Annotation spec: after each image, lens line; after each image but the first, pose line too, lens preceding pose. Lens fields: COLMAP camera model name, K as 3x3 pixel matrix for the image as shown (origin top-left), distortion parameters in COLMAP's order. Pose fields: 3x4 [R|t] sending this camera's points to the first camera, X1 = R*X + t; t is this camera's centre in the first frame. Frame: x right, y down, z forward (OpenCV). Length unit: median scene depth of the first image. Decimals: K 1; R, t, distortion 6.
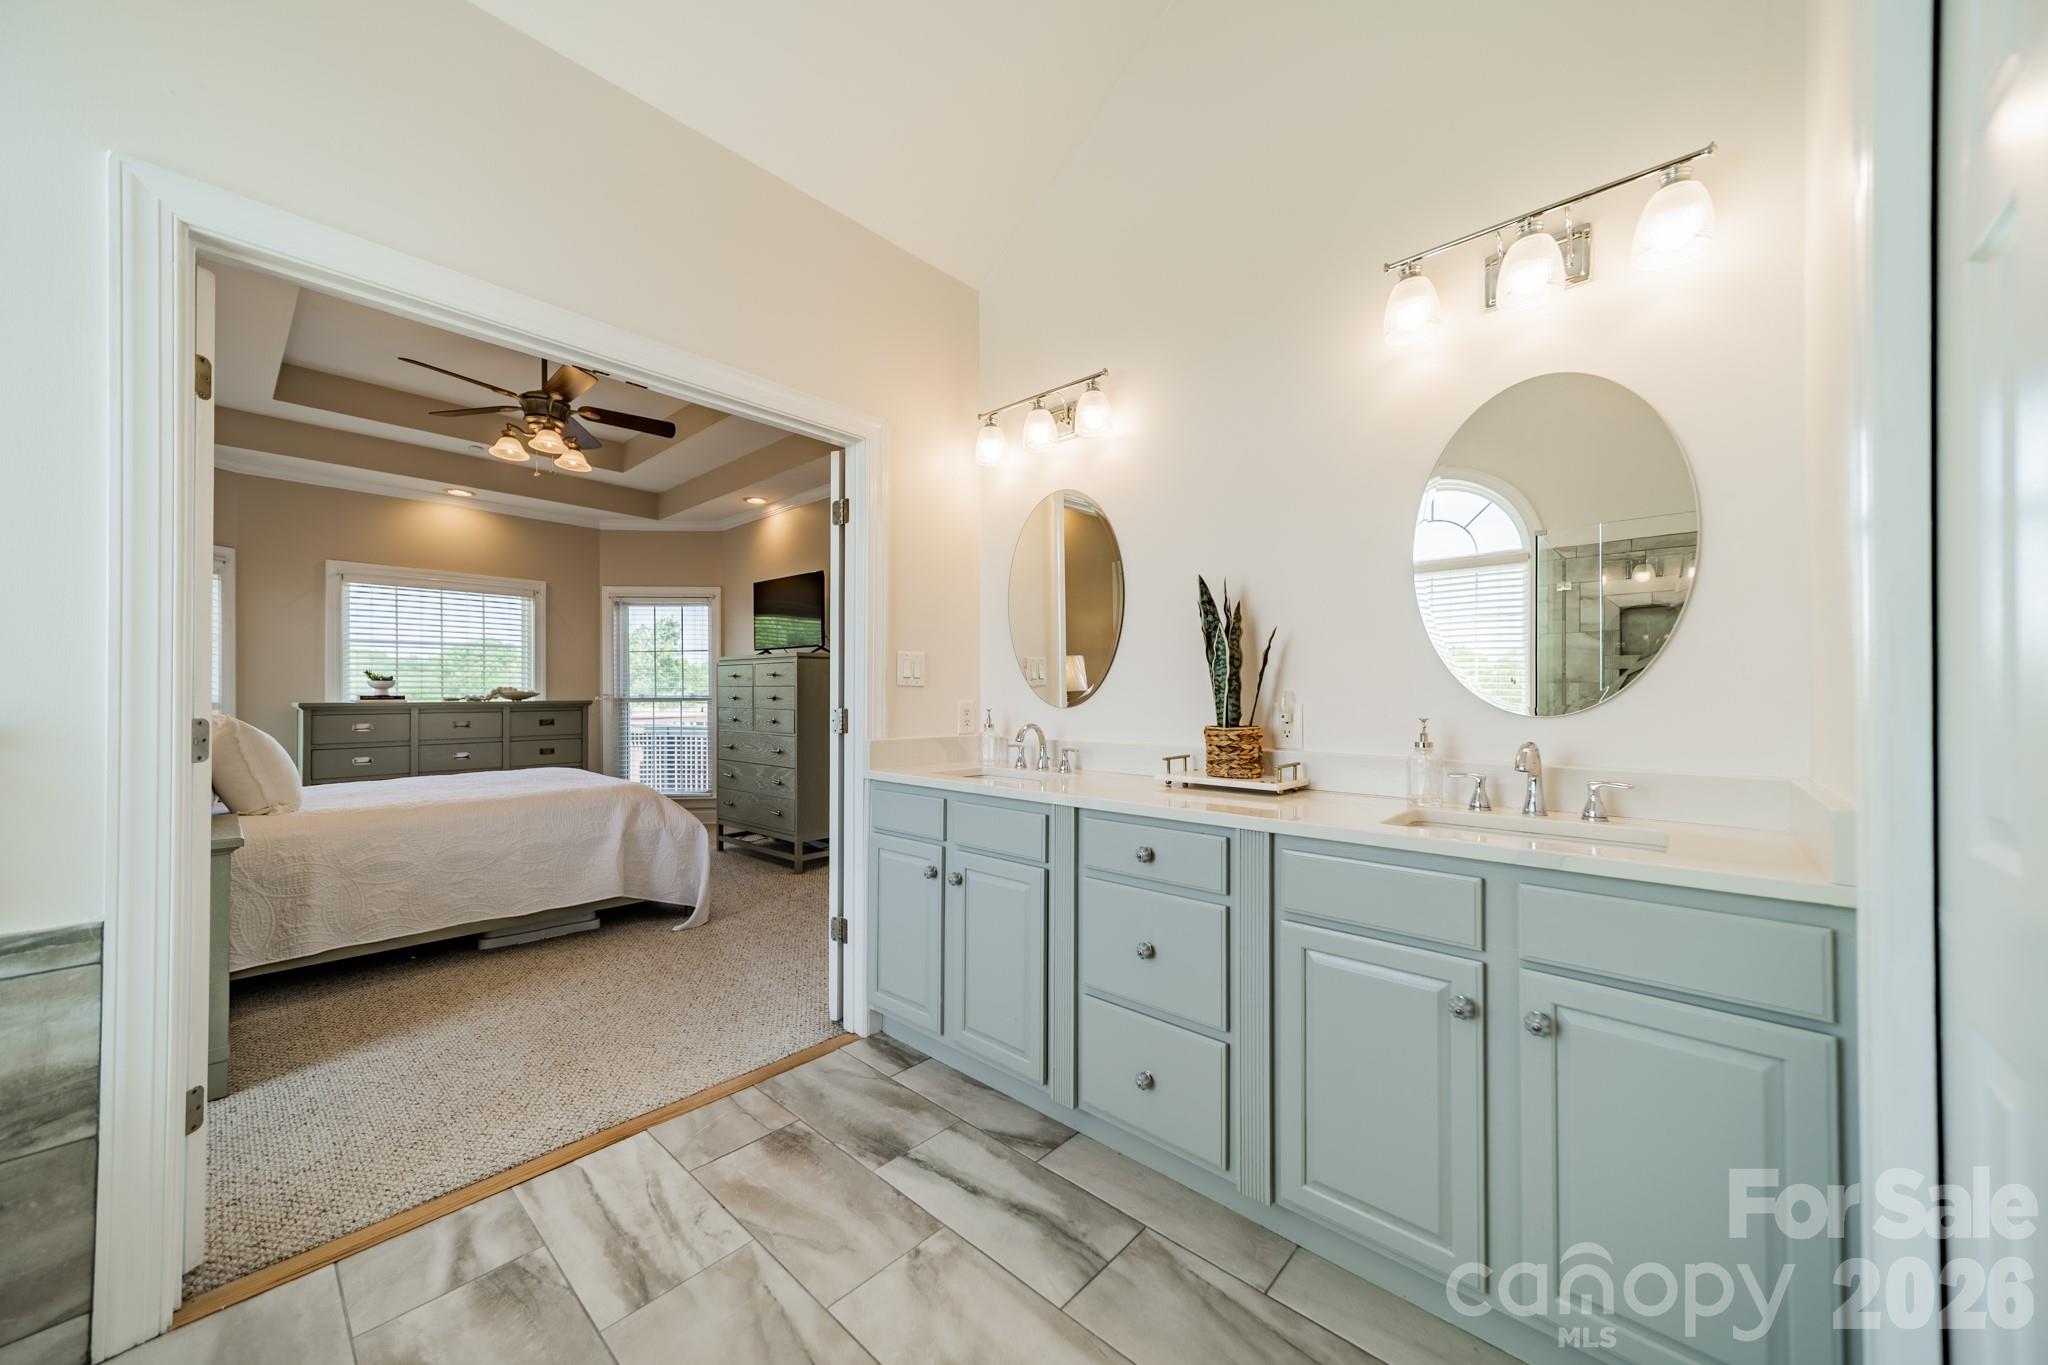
lens RADIAL K [[730.4, 0, 1031.8], [0, 730.4, 687.0], [0, 0, 1]] dist [0.006075, 0.000225]
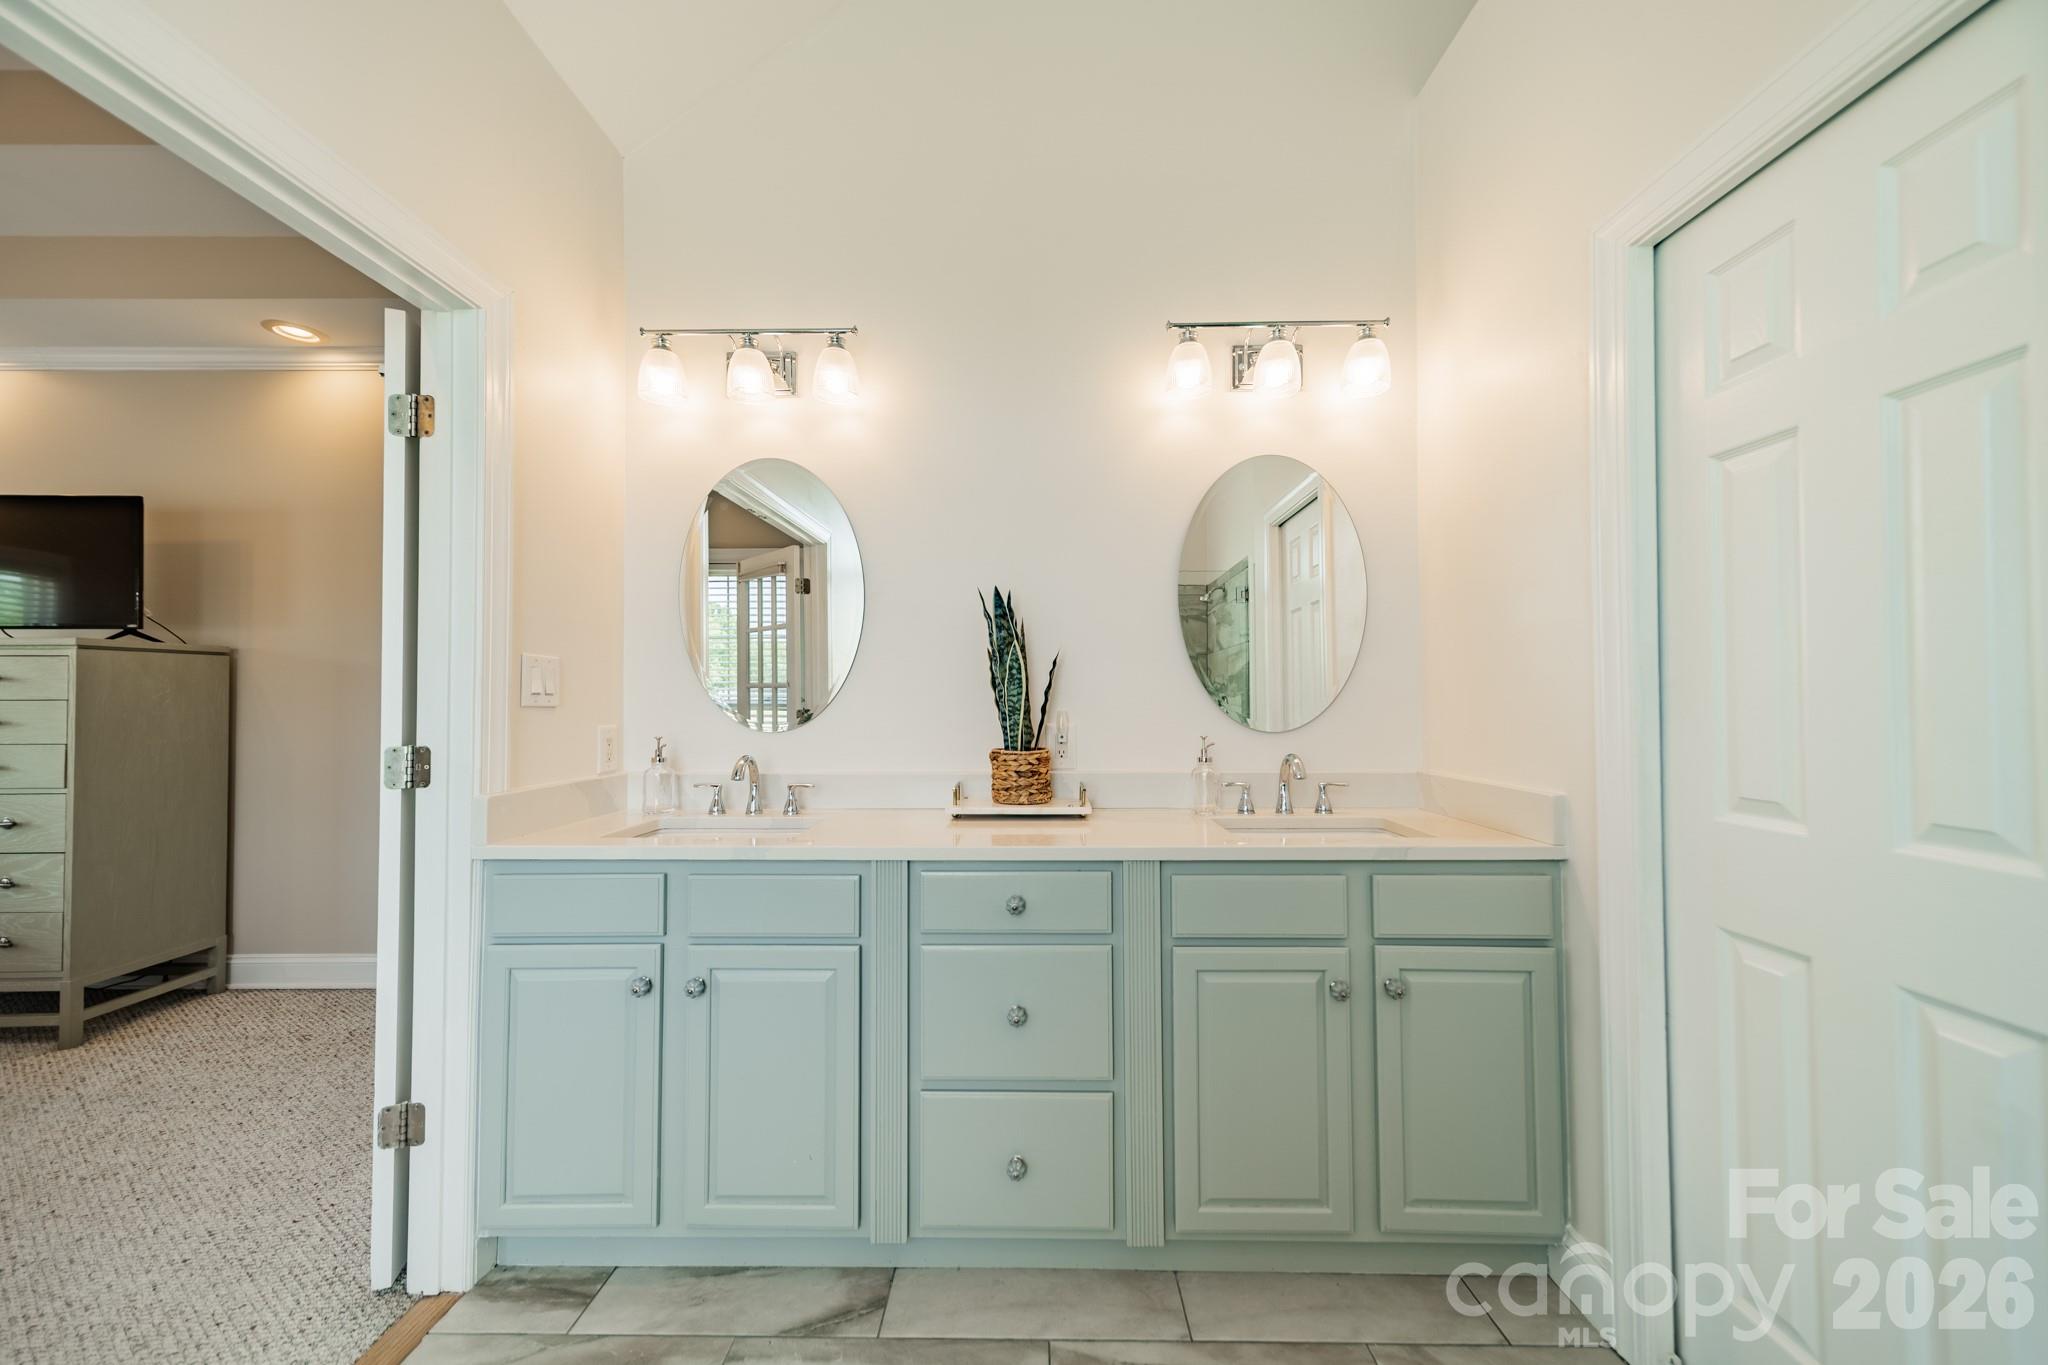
lens RADIAL K [[730.4, 0, 1024.4], [0, 730.4, 683.9], [0, 0, 1]] dist [0.006075, 0.000225]
pose [[0.755608, 0.011609, 0.654921, -0.316410], [-0.002678, 0.999889, -0.014634, -0.015687], [-0.655019, 0.009304, 0.755556, 0.260247]]
